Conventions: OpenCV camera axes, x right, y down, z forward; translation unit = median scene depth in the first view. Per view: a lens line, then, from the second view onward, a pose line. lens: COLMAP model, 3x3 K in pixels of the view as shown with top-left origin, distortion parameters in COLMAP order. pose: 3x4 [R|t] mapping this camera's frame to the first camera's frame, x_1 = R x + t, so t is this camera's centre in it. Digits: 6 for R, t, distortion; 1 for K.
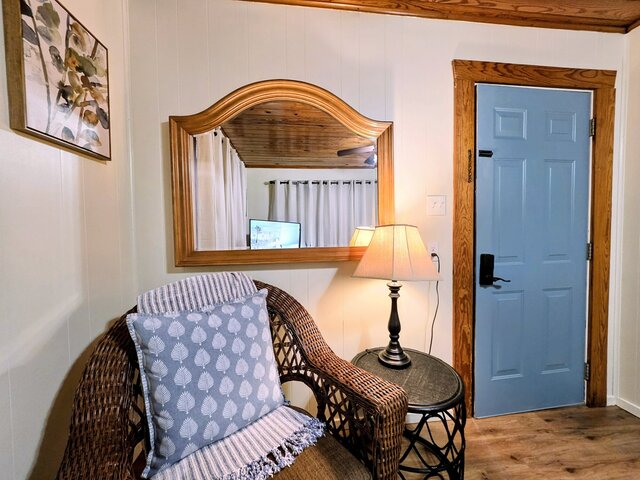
lens RADIAL K [[254.7, 0, 319.1], [0, 254.7, 239.4], [0, 0, 1]] dist [0.002678, -0.000175]
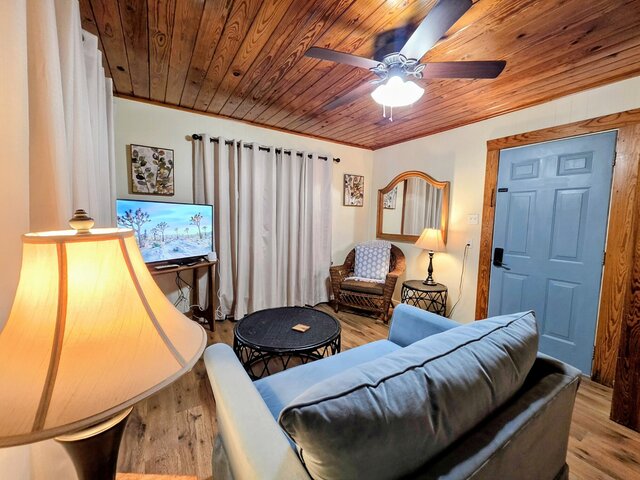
lens RADIAL K [[260.5, 0, 320.3], [0, 260.5, 239.1], [0, 0, 1]] dist [0.001872, 0.000013]
pose [[0.436629, 0.094157, -0.894701, 1.892358], [-0.065834, 0.995186, 0.072603, -0.057302], [0.897230, 0.027201, 0.440726, -0.969490]]
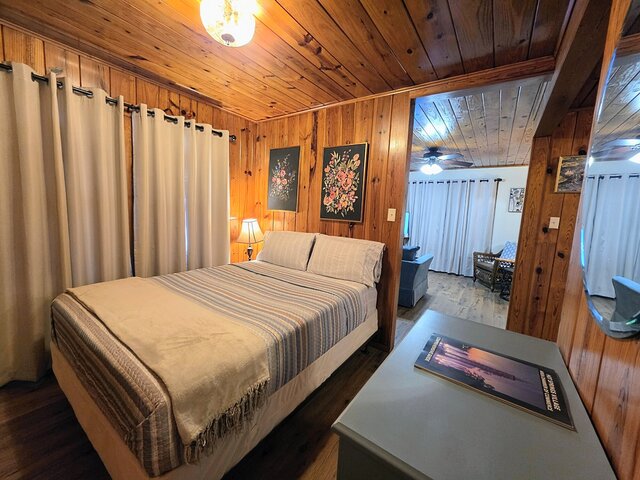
lens RADIAL K [[254.7, 0, 319.1], [0, 254.7, 239.4], [0, 0, 1]] dist [0.002678, -0.000175]
pose [[-0.658896, 0.064051, -0.749502, 4.106589], [-0.069681, 0.986887, 0.145595, -0.190092], [0.749000, 0.148158, -0.645793, 0.954806]]
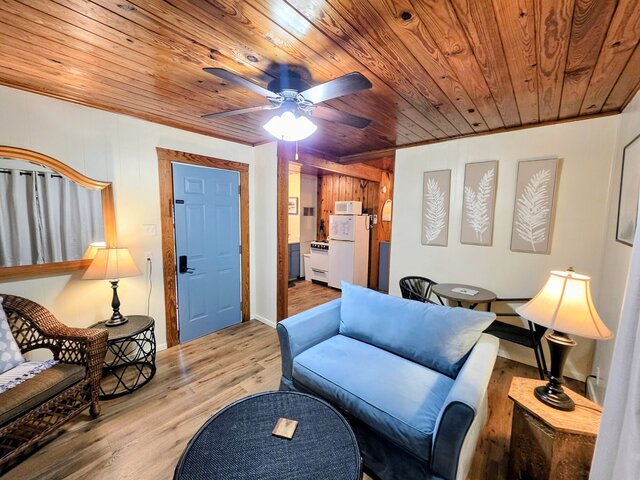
lens RADIAL K [[259.7, 0, 319.2], [0, 259.7, 239.1], [0, 0, 1]] dist [0.001095, -0.000077]
pose [[0.733269, -0.044163, 0.678503, 0.118507], [-0.003356, 0.997641, 0.068561, -0.218292], [-0.679930, -0.052551, 0.731391, -1.163362]]
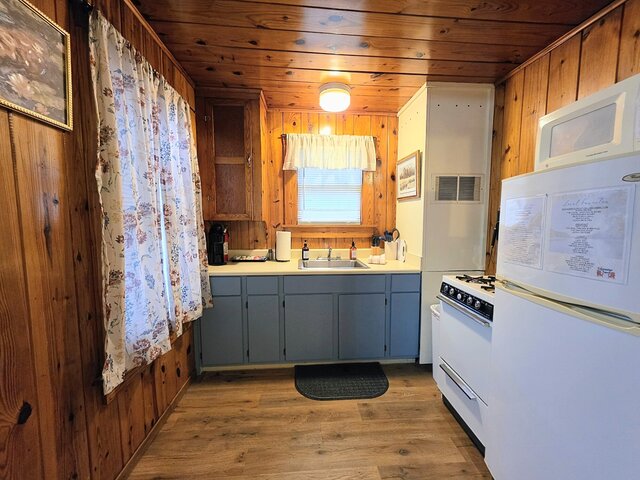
lens RADIAL K [[254.7, 0, 319.1], [0, 254.7, 239.4], [0, 0, 1]] dist [0.002678, -0.000175]
pose [[0.999420, 0.015816, -0.030163, 2.207334], [-0.014385, 0.998788, 0.047064, -0.131640], [0.030871, -0.046603, 0.998436, 0.608412]]
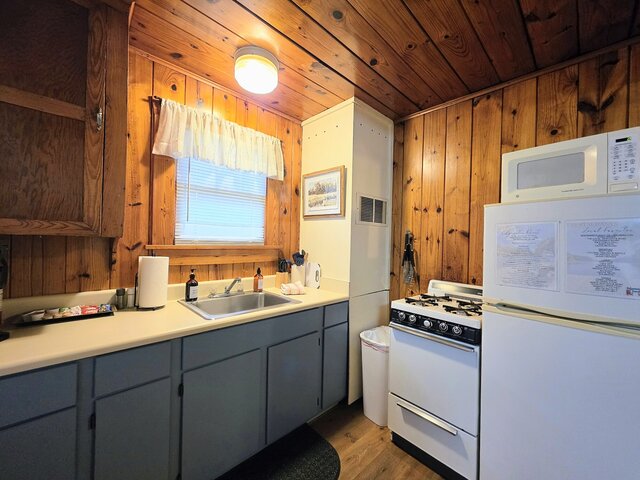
lens RADIAL K [[254.7, 0, 319.1], [0, 254.7, 239.4], [0, 0, 1]] dist [0.002678, -0.000175]
pose [[0.793418, 0.033857, 0.607735, 1.786034], [-0.013286, 0.999177, -0.038319, -0.138039], [-0.608533, 0.022329, 0.793215, 1.163594]]
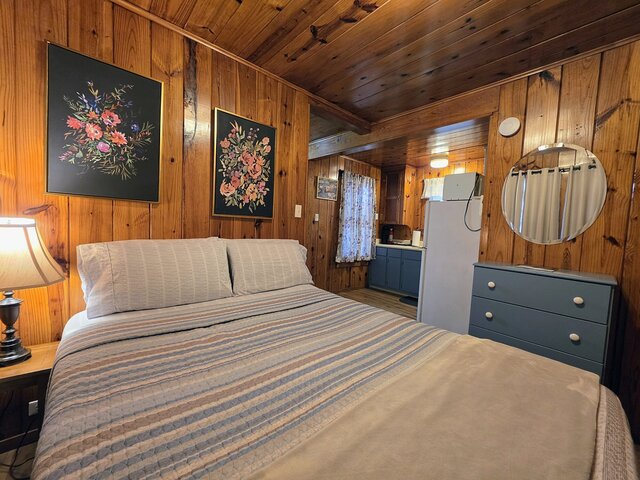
lens RADIAL K [[254.7, 0, 319.1], [0, 254.7, 239.4], [0, 0, 1]] dist [0.002678, -0.000175]
pose [[0.577961, 0.081626, -0.811972, 3.990520], [-0.078066, 0.995952, 0.044554, -0.034142], [0.812322, 0.037637, 0.581994, -0.701082]]
